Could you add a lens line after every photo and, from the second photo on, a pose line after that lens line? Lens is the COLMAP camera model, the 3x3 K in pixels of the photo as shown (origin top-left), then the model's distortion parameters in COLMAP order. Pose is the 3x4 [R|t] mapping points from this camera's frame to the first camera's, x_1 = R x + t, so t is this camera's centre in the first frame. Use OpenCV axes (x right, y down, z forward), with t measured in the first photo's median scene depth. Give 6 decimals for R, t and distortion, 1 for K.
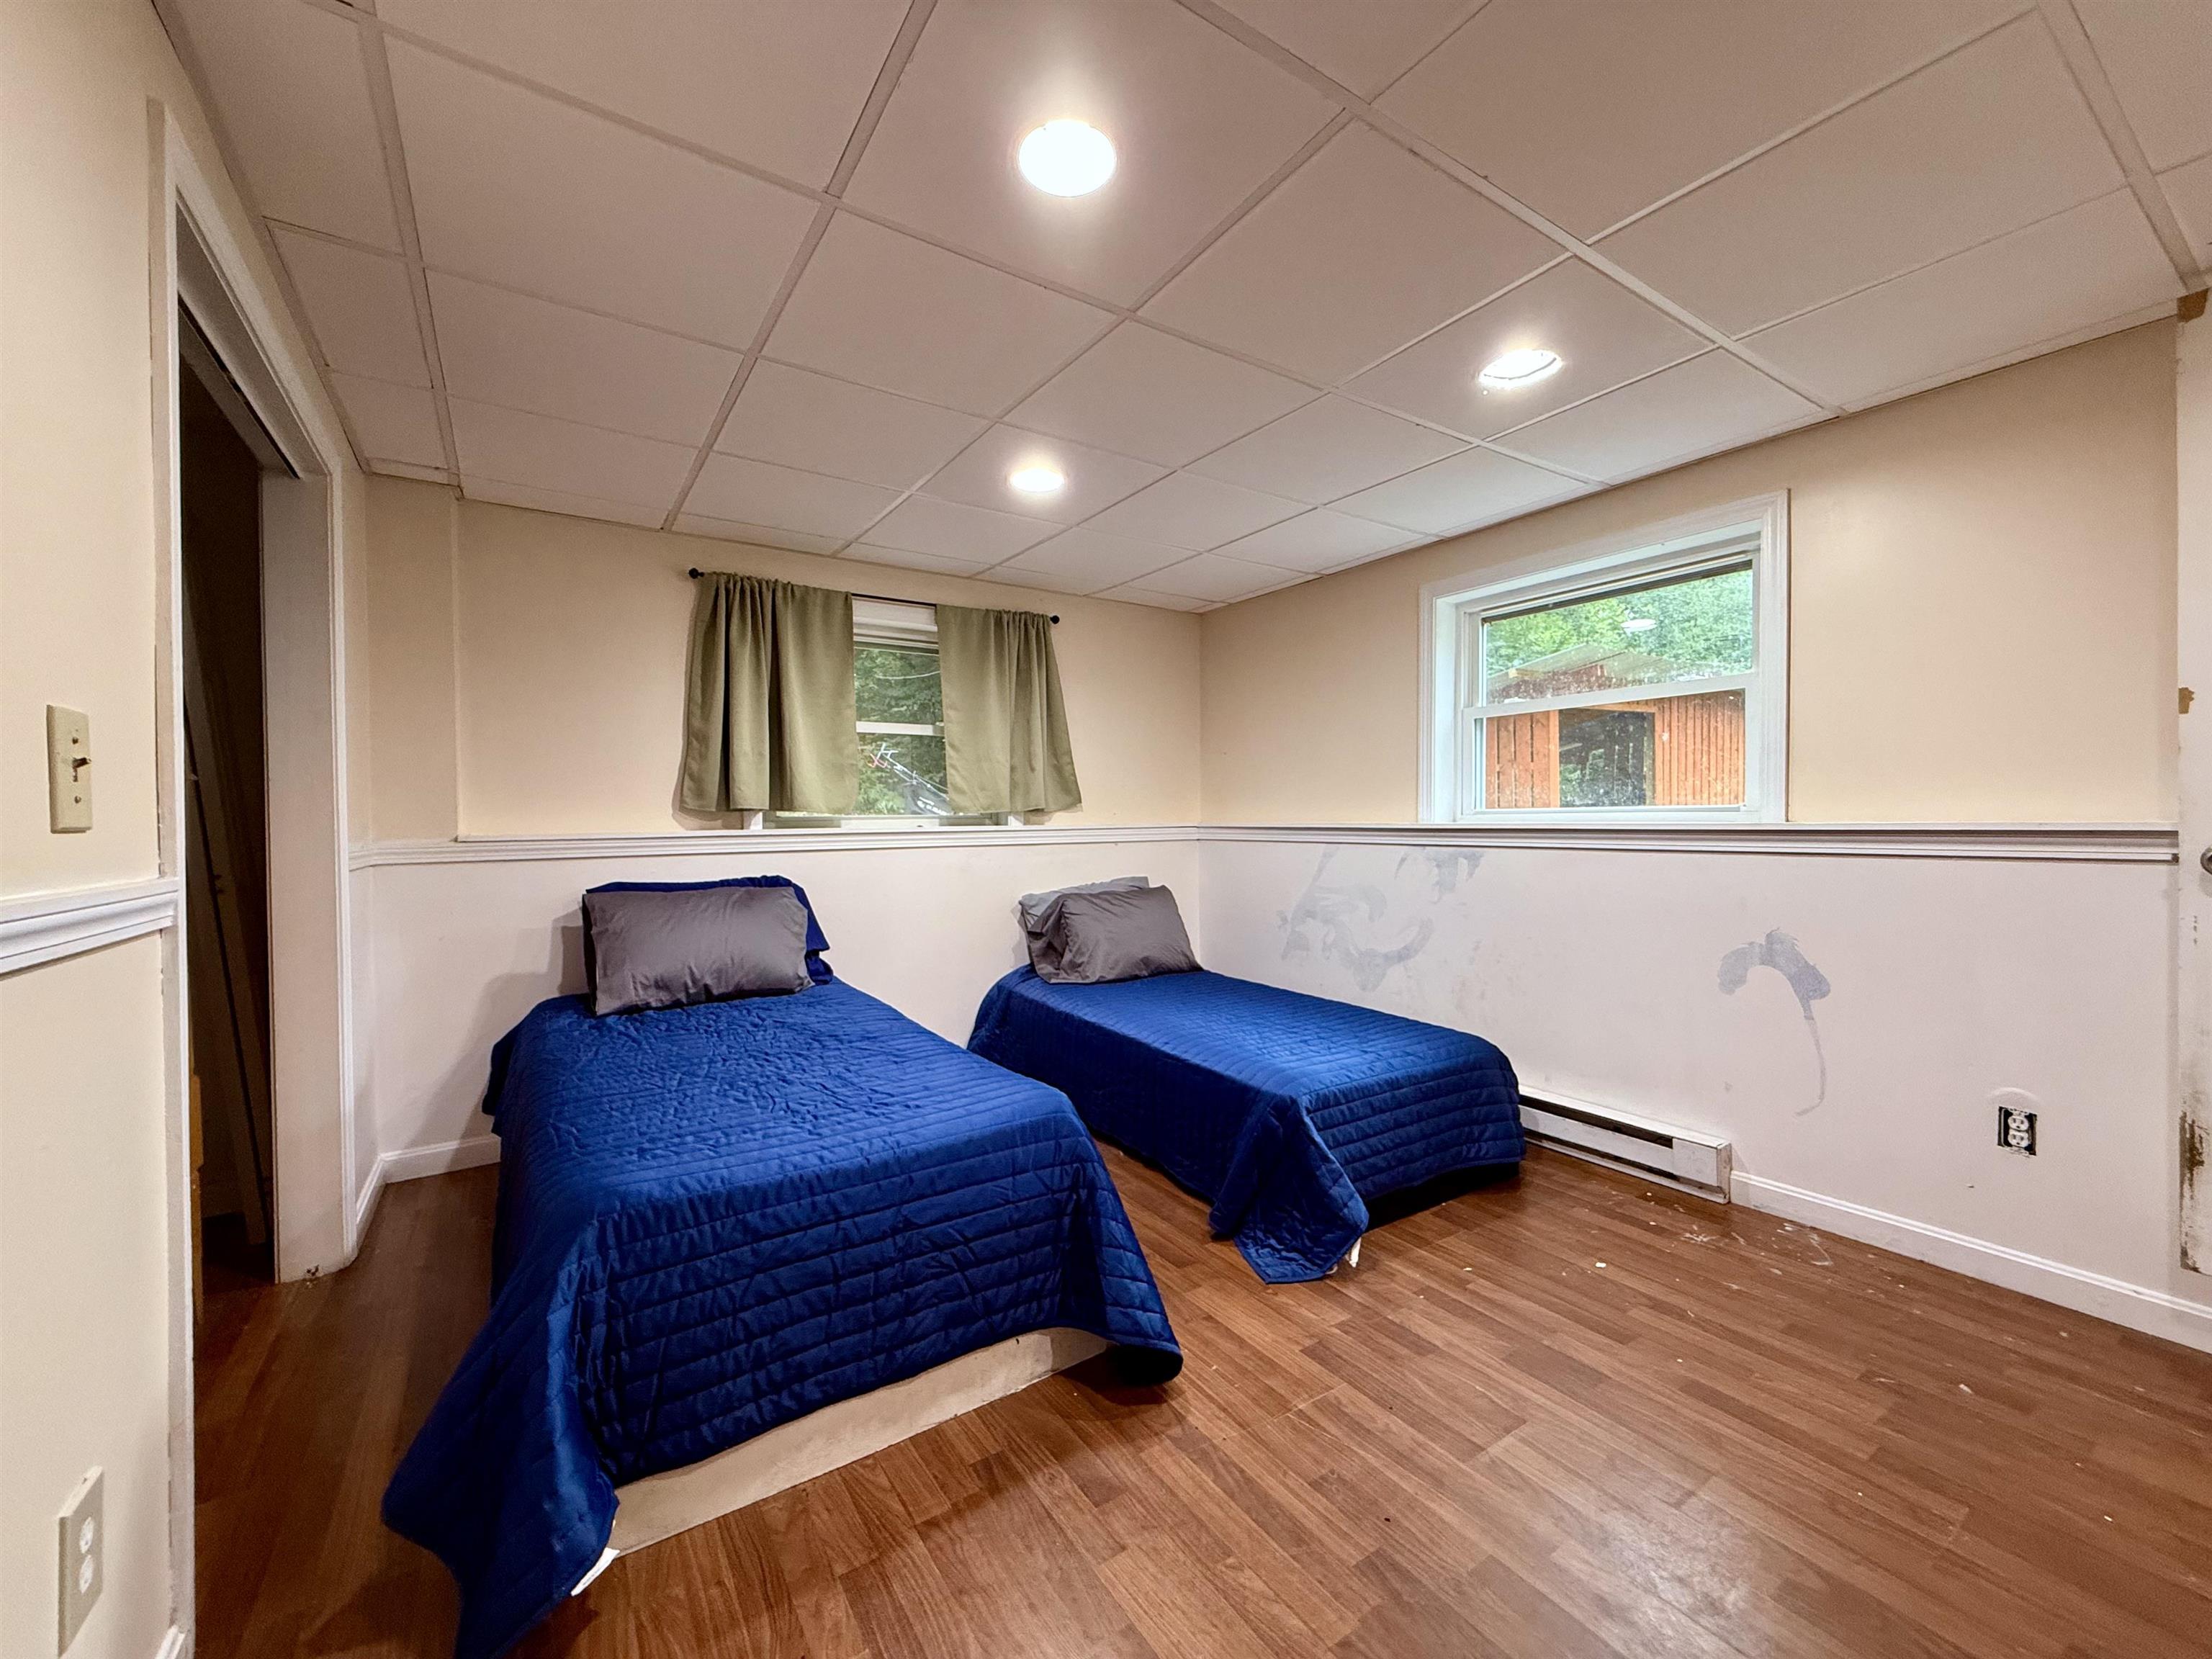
lens RADIAL K [[877.9, 0, 1096.8], [0, 877.9, 828.9], [0, 0, 1]] dist [-0.012206, -0.000054]
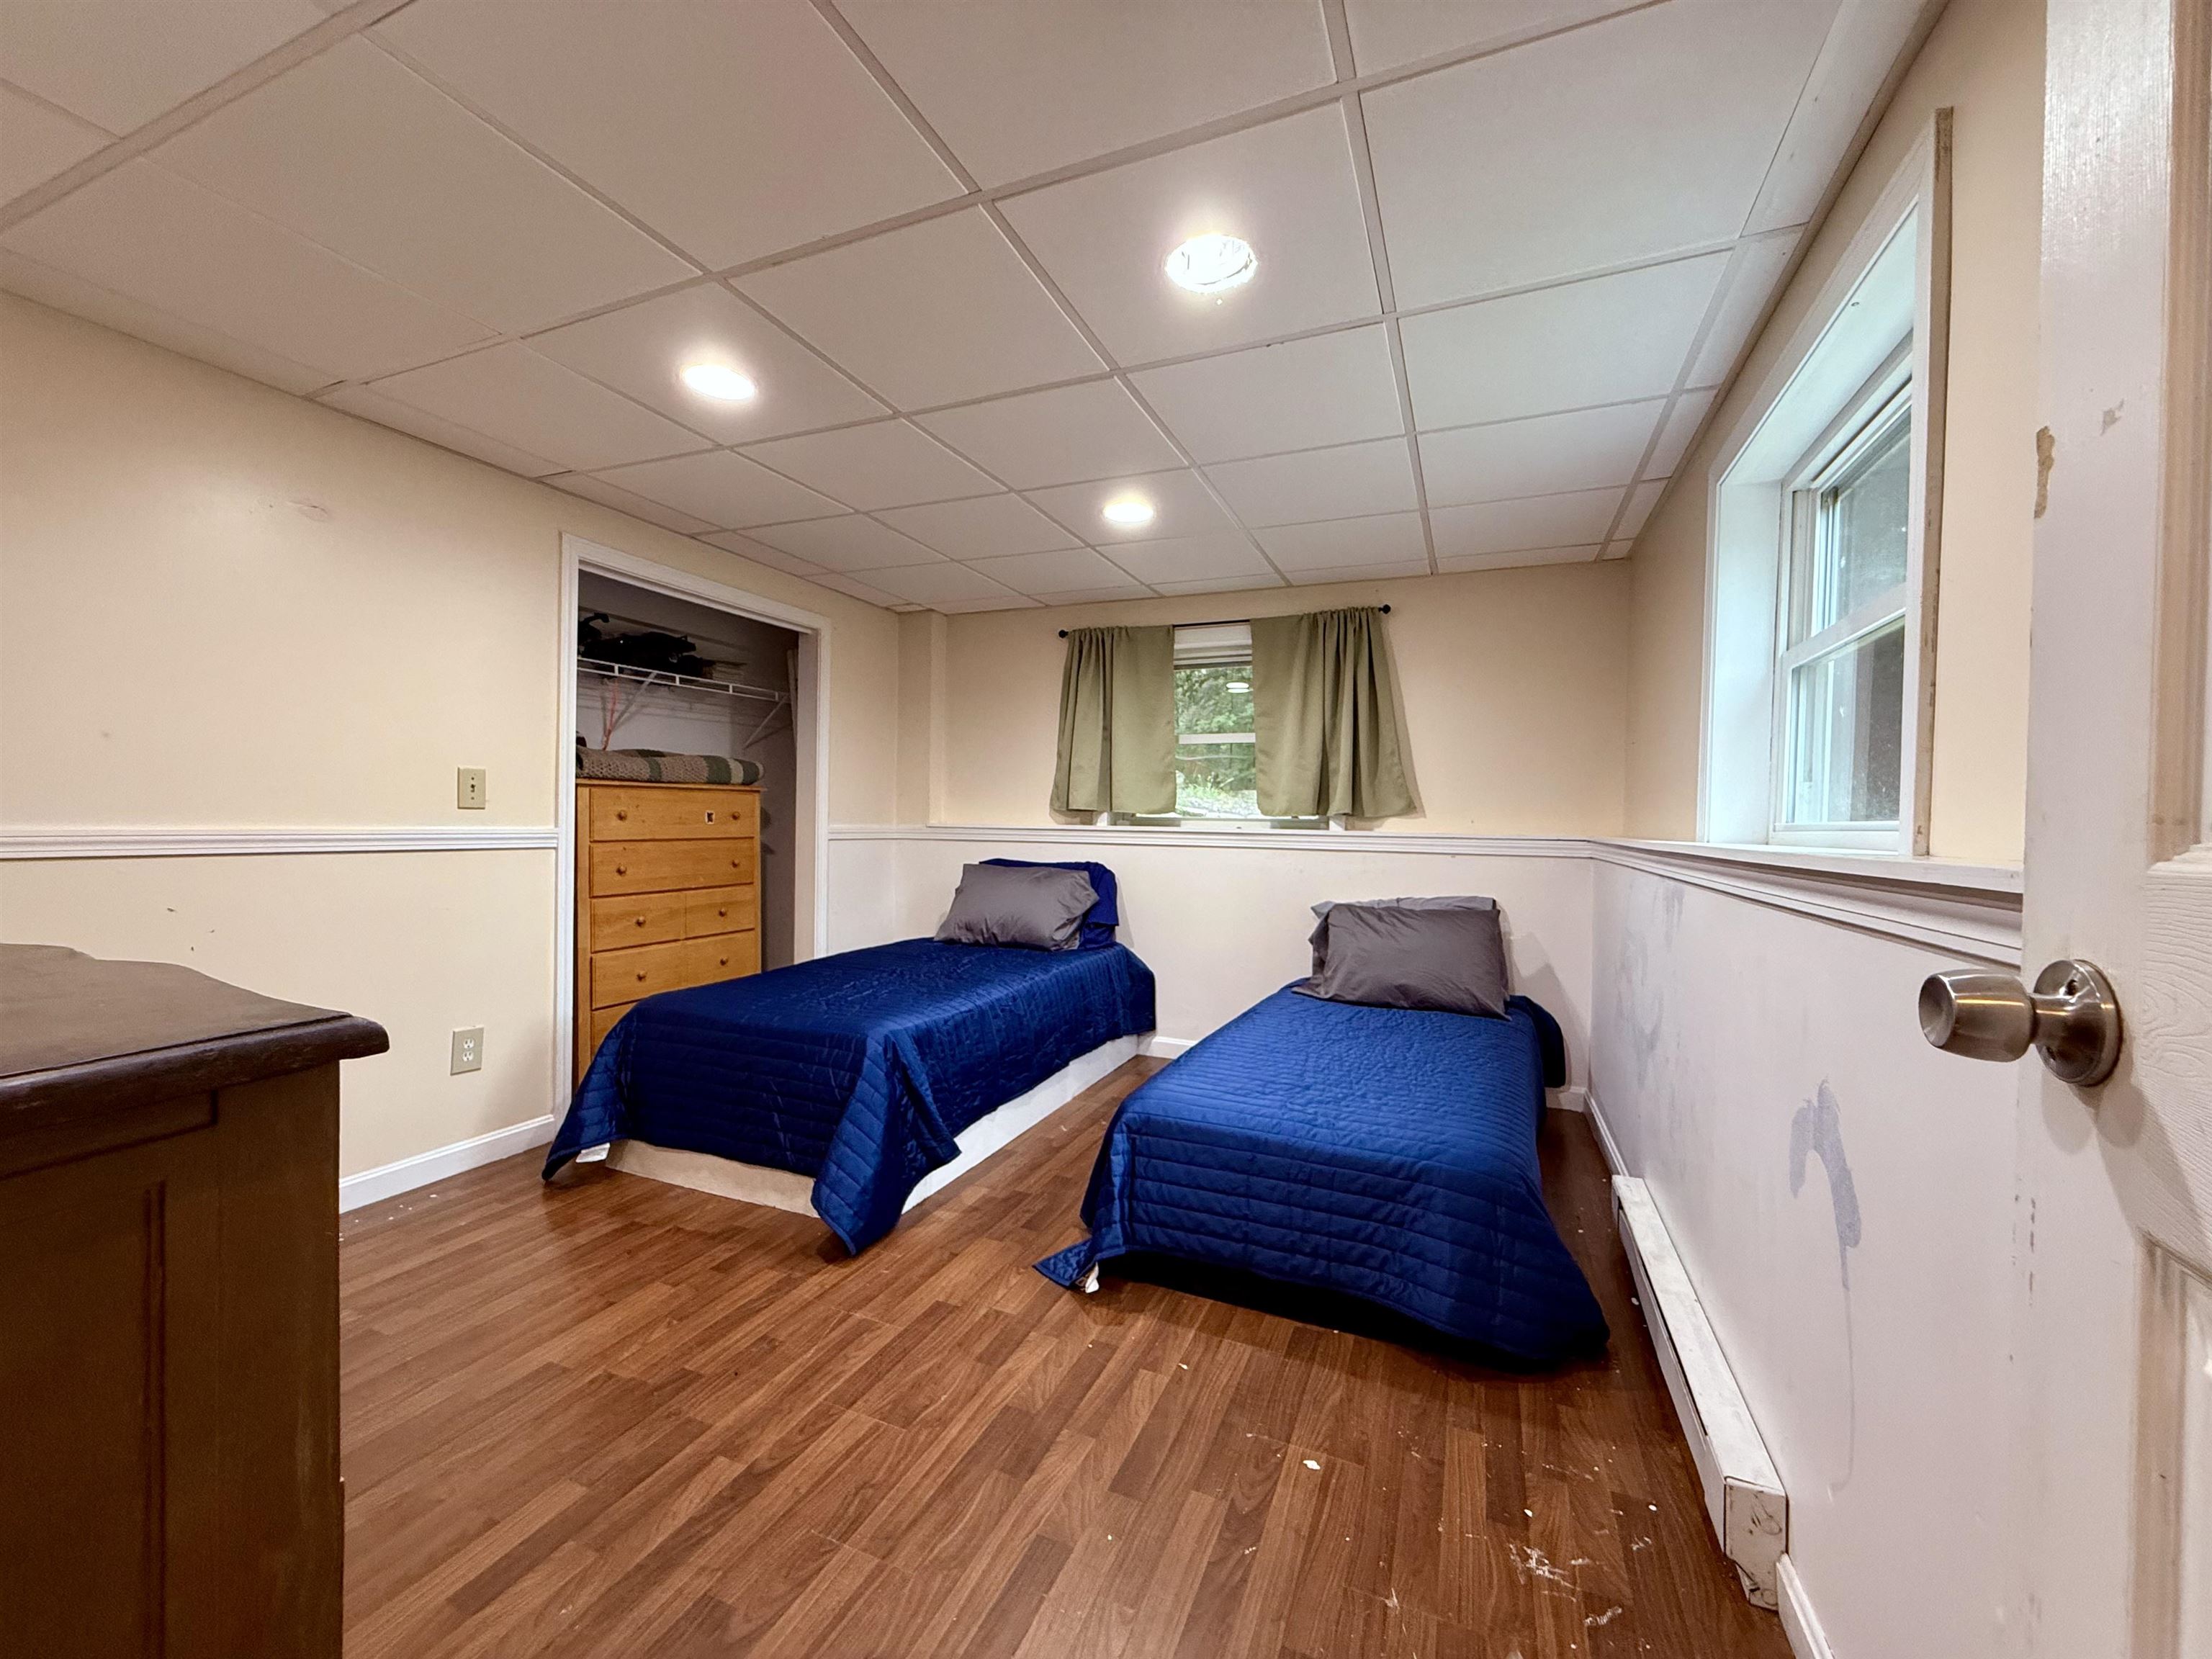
lens RADIAL K [[877.9, 0, 1102.2], [0, 877.9, 828.9], [0, 0, 1]] dist [-0.012206, -0.000054]
pose [[0.559125, 0.026948, -0.828645, 0.803417], [-0.032872, 0.999406, 0.010322, -0.009954], [0.828431, 0.021468, 0.559679, 0.349417]]
